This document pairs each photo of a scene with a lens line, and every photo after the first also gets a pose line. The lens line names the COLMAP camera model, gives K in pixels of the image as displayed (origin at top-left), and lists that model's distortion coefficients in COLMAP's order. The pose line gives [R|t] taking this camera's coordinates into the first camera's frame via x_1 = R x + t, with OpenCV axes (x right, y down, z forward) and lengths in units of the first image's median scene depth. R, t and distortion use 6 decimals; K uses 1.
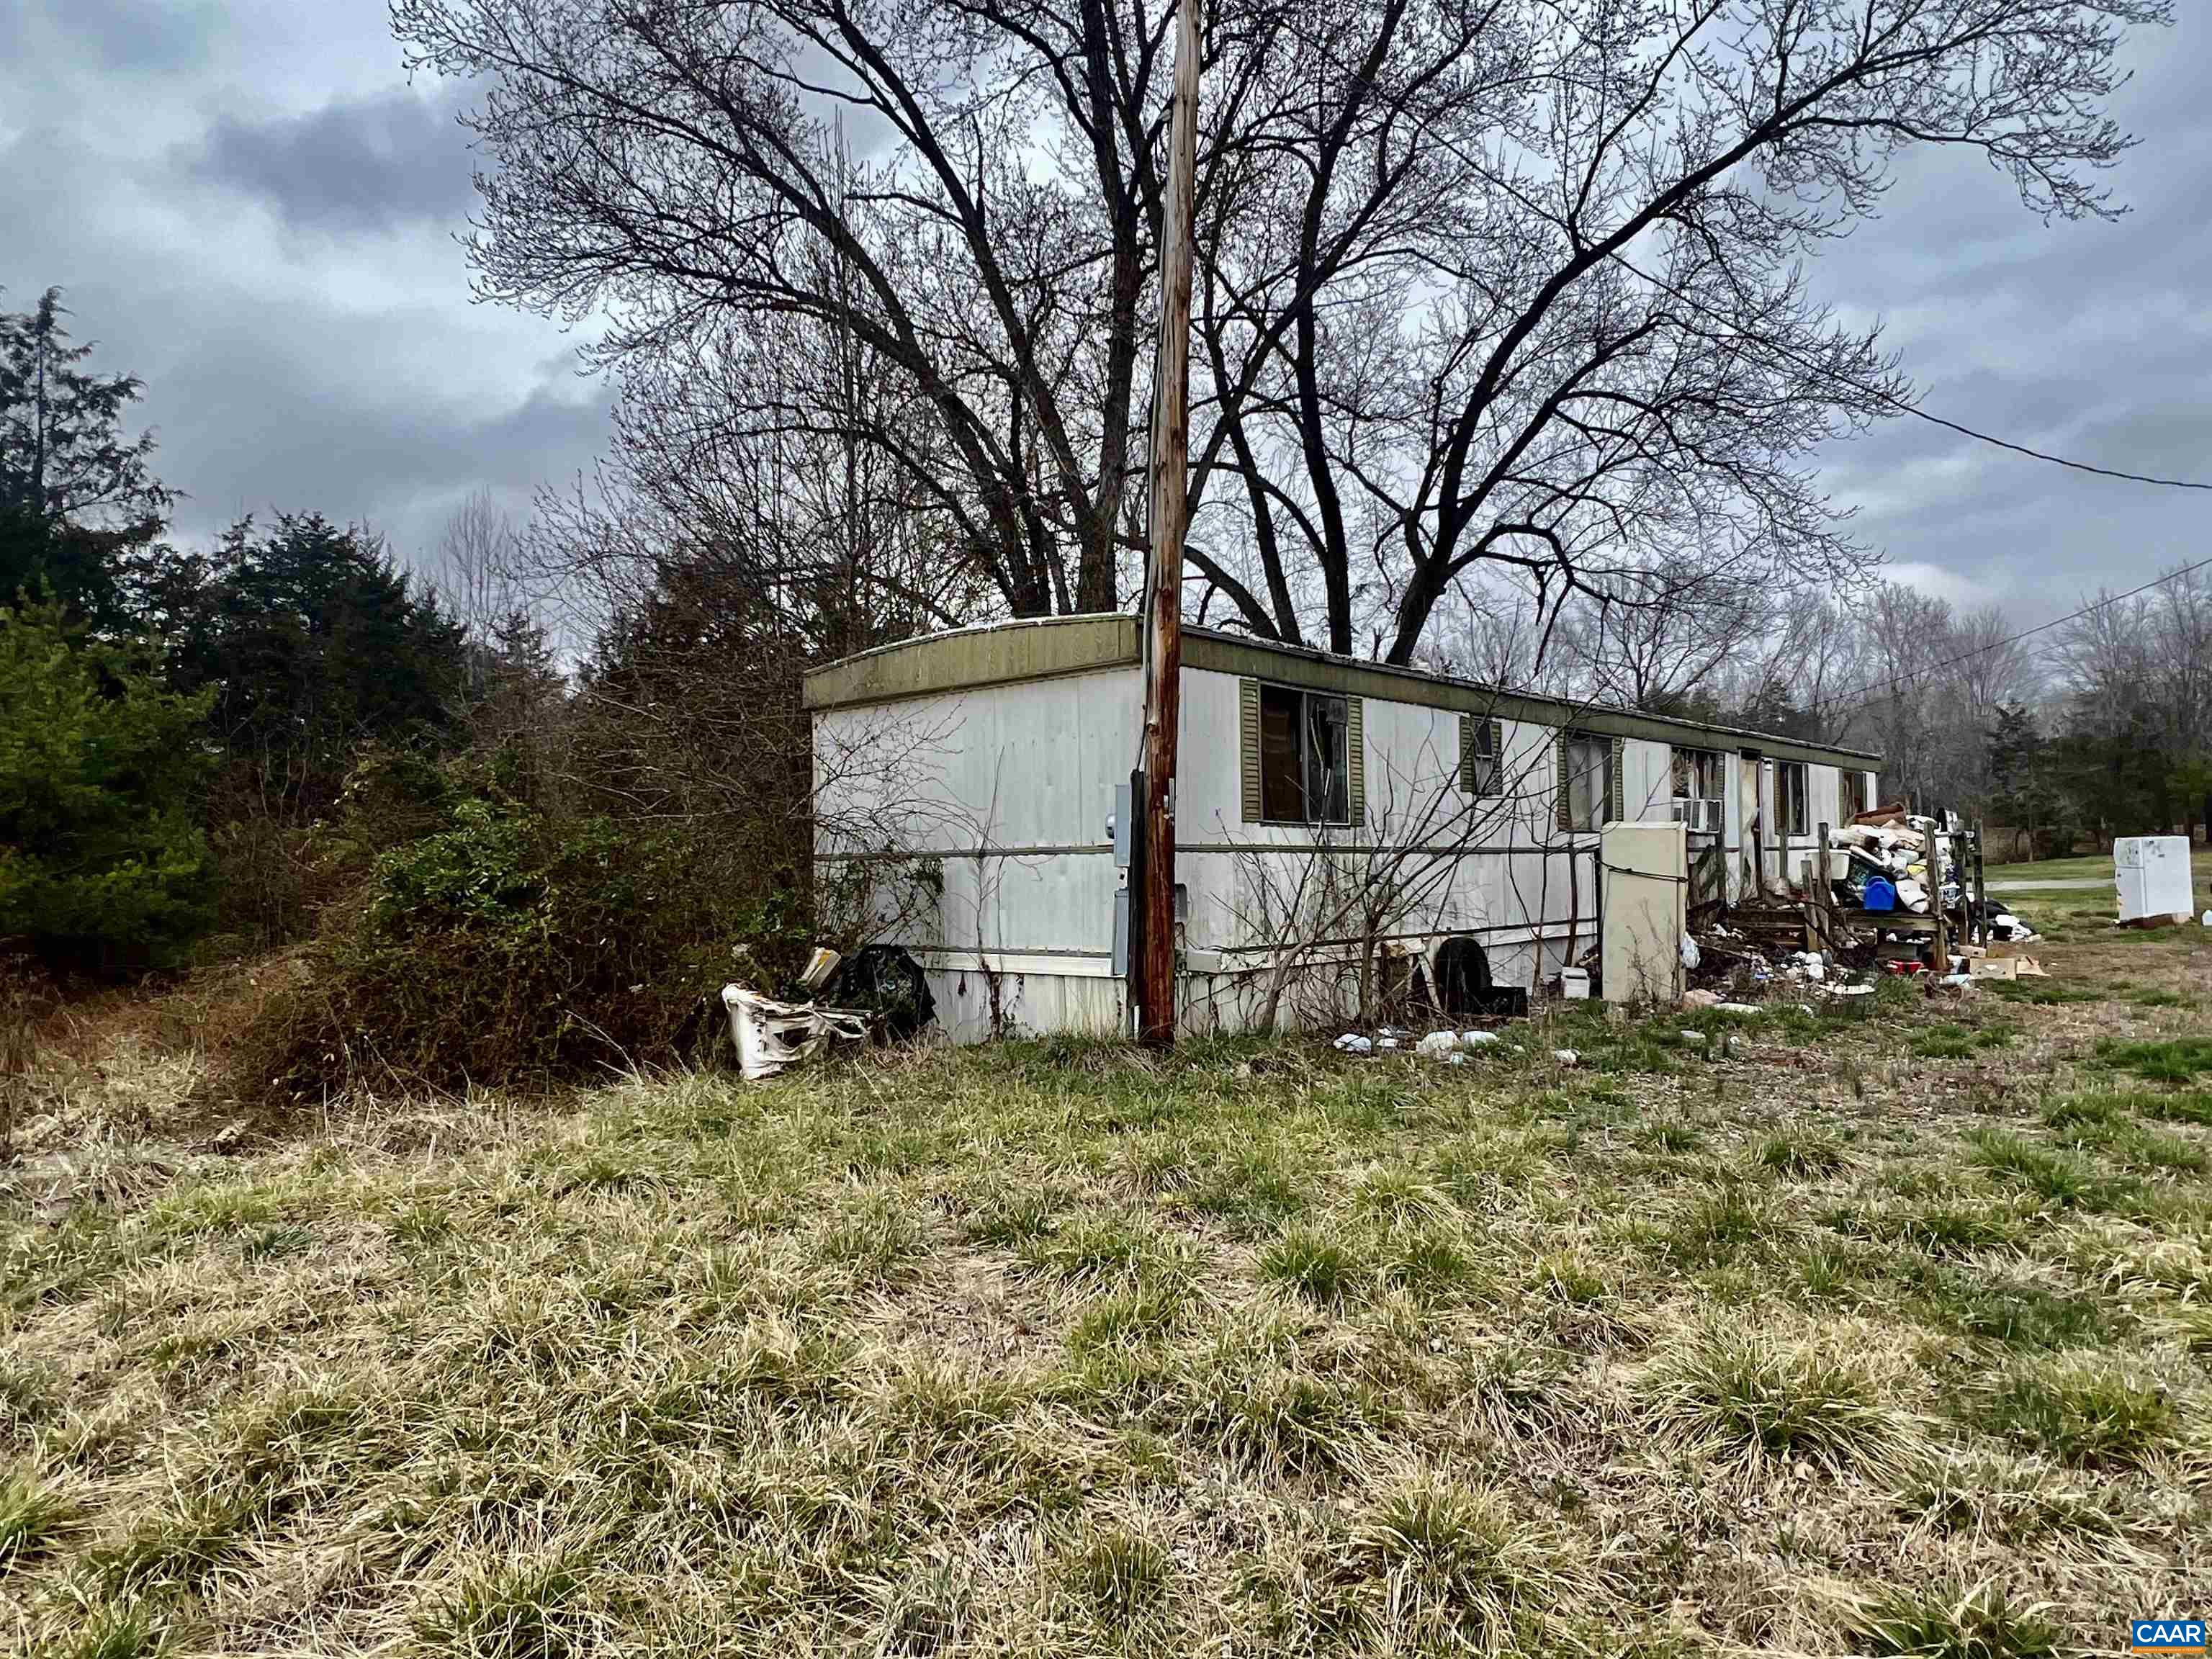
lens RADIAL K [[1354.4, 0, 1104.9], [0, 1354.4, 840.4], [0, 0, 1]] dist [0.007028, -0.004071]
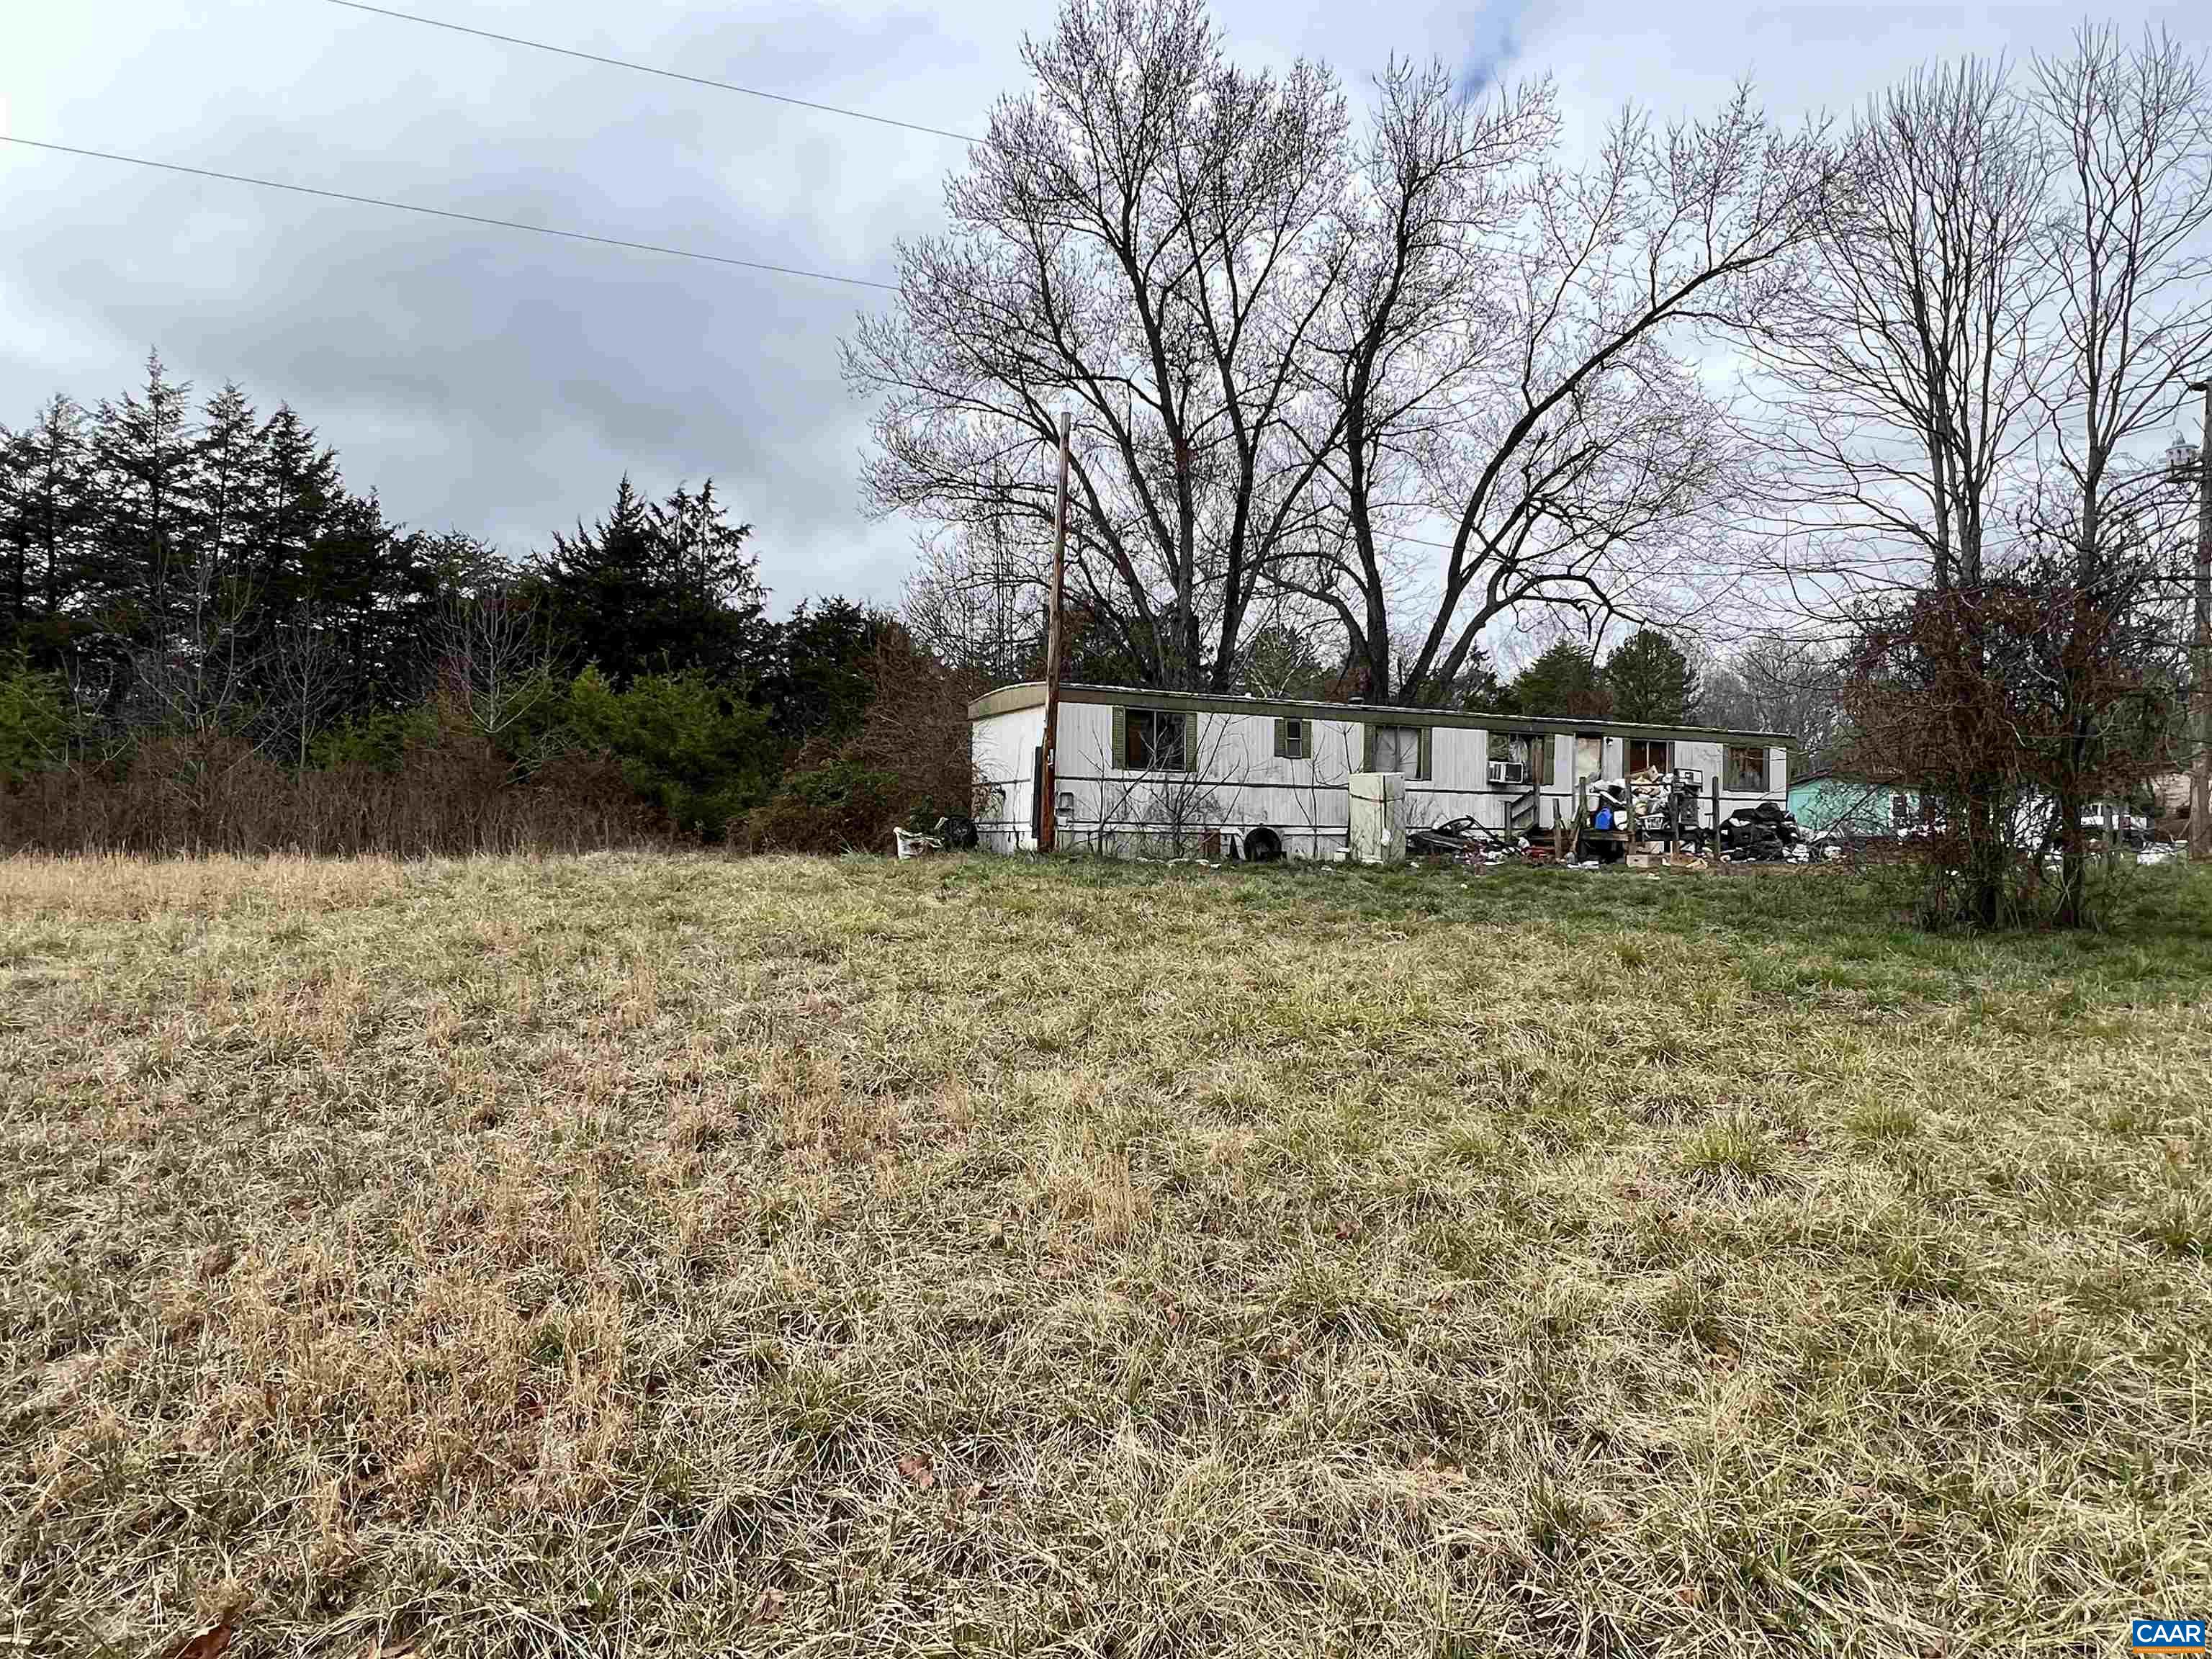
lens RADIAL K [[1231.4, 0, 1106.7], [0, 1231.4, 819.3], [0, 0, 1]] dist [-0.003924, -0.000368]
pose [[0.938105, 0.015945, -0.345983, 0.585823], [-0.014931, 0.999873, 0.005595, 0.044502], [0.346028, -0.000083, 0.938224, -0.700301]]
